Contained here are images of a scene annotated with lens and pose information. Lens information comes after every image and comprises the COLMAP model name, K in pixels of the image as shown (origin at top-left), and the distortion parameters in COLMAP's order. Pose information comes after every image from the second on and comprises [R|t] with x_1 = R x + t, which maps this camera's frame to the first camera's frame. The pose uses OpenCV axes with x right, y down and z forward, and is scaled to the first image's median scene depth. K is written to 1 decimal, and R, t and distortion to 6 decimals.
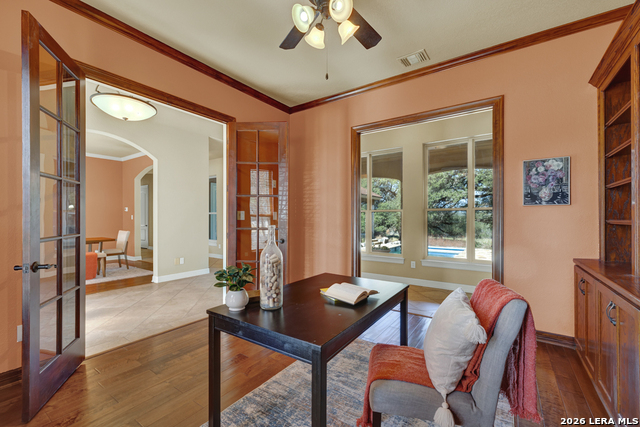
lens RADIAL K [[278.9, 0, 320.0], [0, 278.9, 213.5], [0, 0, 1]] dist [0.002474, 0.000369]
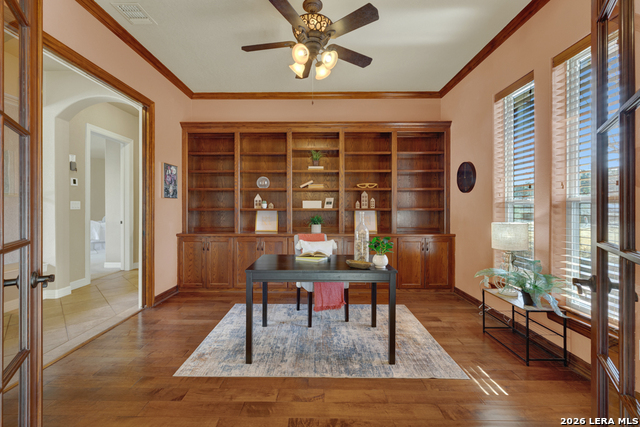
lens RADIAL K [[278.9, 0, 320.0], [0, 278.9, 213.5], [0, 0, 1]] dist [0.002474, 0.000369]
pose [[-0.569258, -0.006638, 0.822132, -0.744098], [-0.009037, 0.999958, 0.001816, 0.035136], [-0.822110, -0.006396, -0.569293, 1.183651]]
